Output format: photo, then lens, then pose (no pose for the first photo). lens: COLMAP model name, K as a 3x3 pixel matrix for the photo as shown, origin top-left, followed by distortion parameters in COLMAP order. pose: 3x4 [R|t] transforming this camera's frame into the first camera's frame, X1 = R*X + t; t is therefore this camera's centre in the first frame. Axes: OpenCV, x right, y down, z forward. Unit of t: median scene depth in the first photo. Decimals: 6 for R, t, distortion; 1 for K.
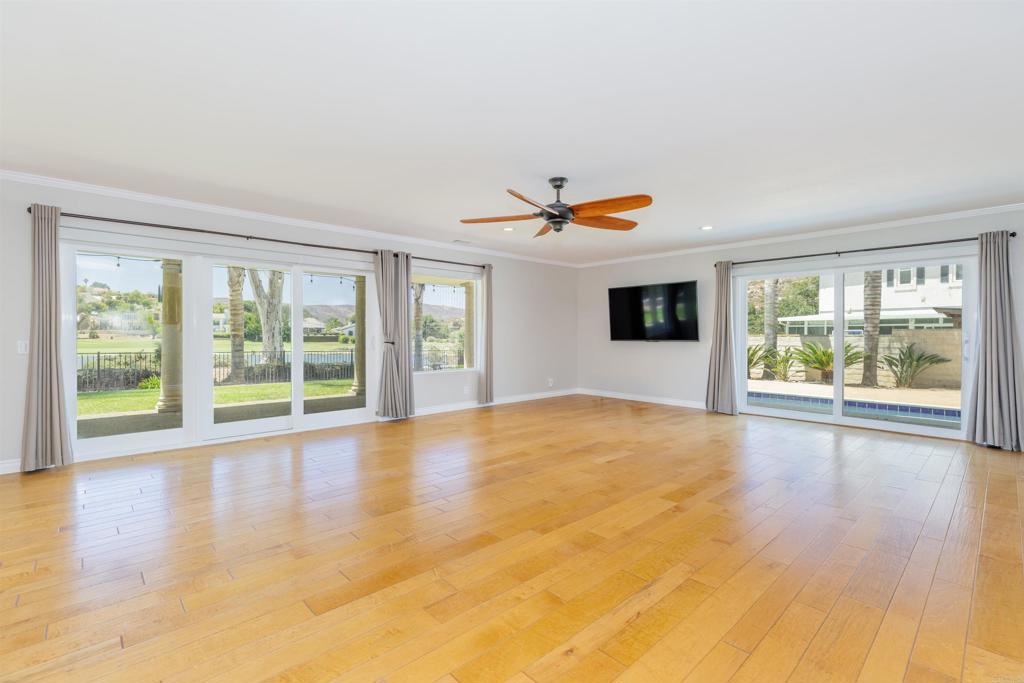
lens RADIAL K [[462.5, 0, 508.9], [0, 462.5, 339.6], [0, 0, 1]] dist [0.004359, 0.000119]
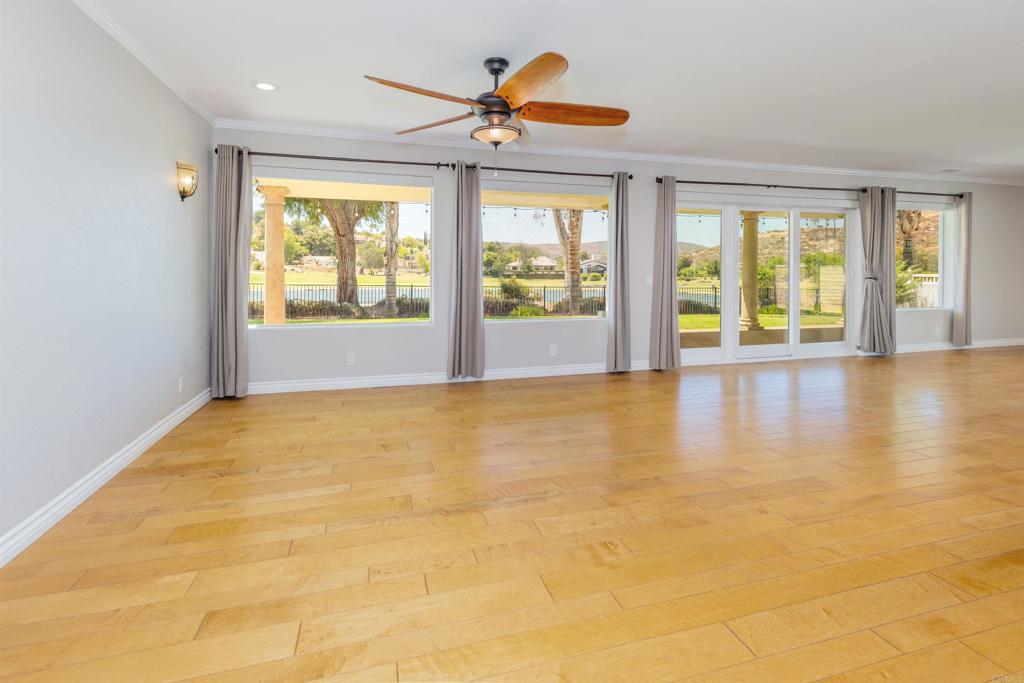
lens RADIAL K [[462.5, 0, 509.1], [0, 462.5, 340.1], [0, 0, 1]] dist [0.004359, 0.000119]
pose [[0.885163, 0.066419, -0.460516, -0.485723], [-0.003041, 0.990563, 0.137021, -0.000241], [0.465272, -0.119886, 0.877012, -0.286709]]
